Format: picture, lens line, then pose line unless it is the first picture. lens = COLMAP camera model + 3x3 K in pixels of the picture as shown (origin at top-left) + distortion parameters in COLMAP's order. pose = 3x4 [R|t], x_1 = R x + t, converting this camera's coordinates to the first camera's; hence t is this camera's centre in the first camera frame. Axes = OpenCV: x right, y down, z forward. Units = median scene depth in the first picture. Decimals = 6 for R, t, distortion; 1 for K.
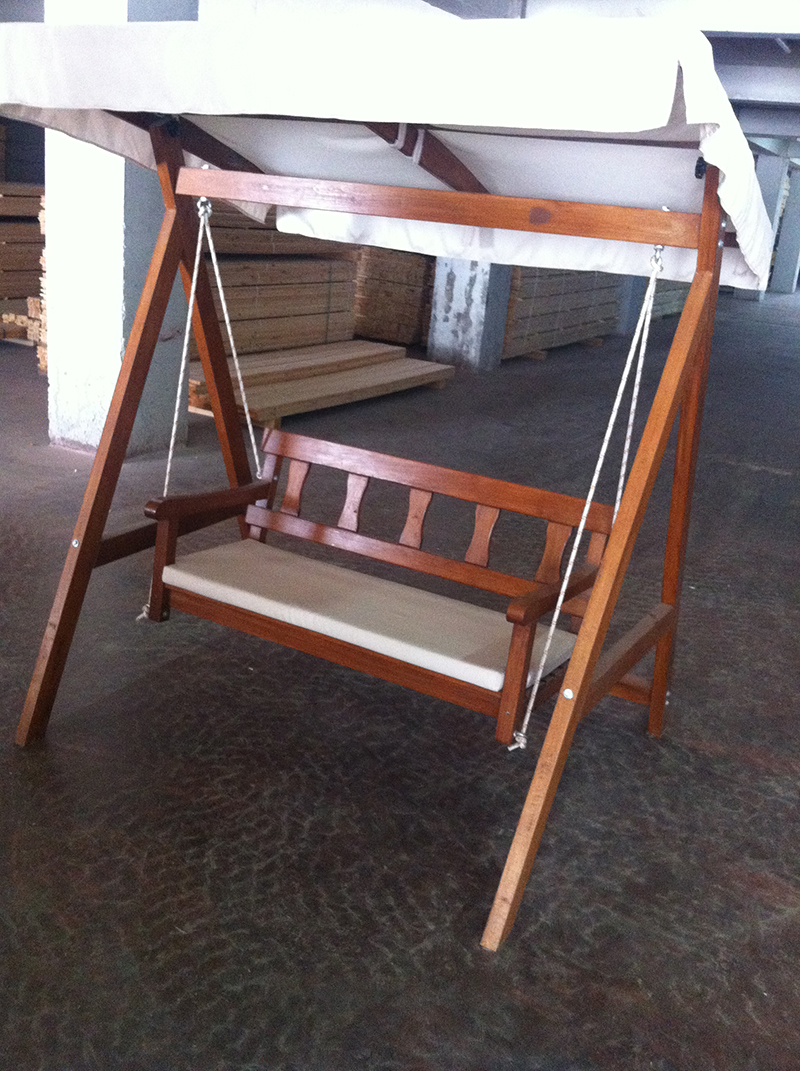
lens RADIAL K [[1014.3, 0, 400.0], [0, 1014.3, 535.5], [0, 0, 1]] dist [0.090960, -0.324112]
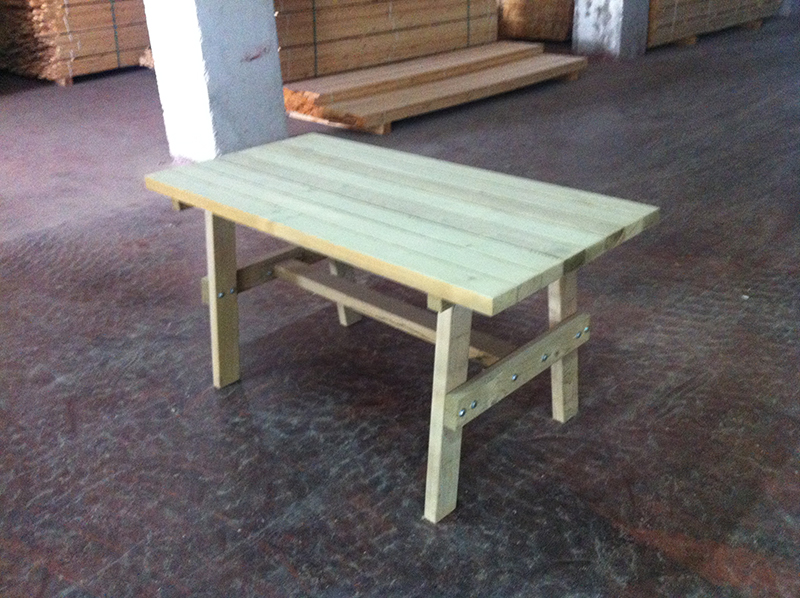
lens RADIAL K [[764.7, 0, 404.8], [0, 764.7, 299.6], [0, 0, 1]] dist [0.006532, -0.113769]
pose [[0.956790, -0.001330, -0.290777, 0.302539], [0.037816, 0.992066, 0.119895, -0.054689], [0.288310, -0.125710, 0.949249, 0.456073]]
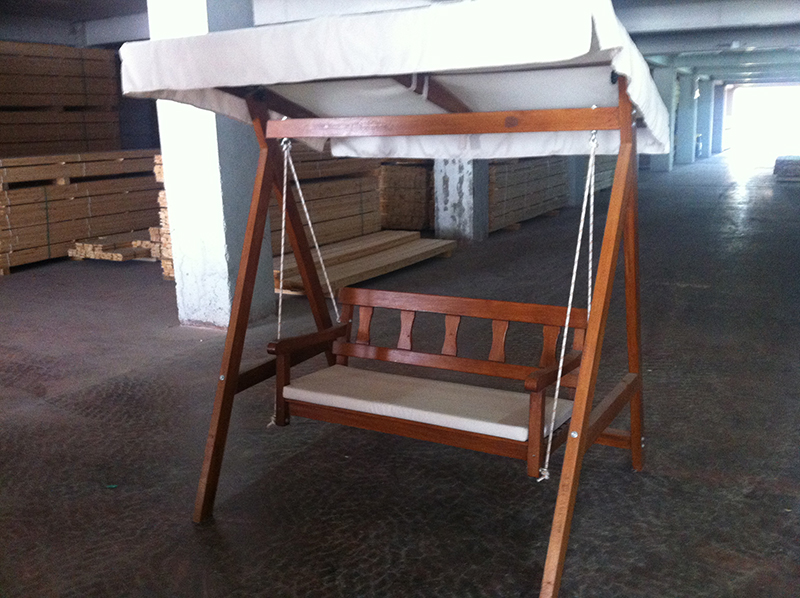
lens RADIAL K [[757.7, 0, 406.6], [0, 757.7, 302.4], [0, 0, 1]] dist [0.090960, -0.324112]
pose [[0.993234, -0.115285, -0.014023, -0.027012], [0.113354, 0.988625, -0.098848, 0.037131], [0.025259, 0.096590, 0.995004, -0.082852]]
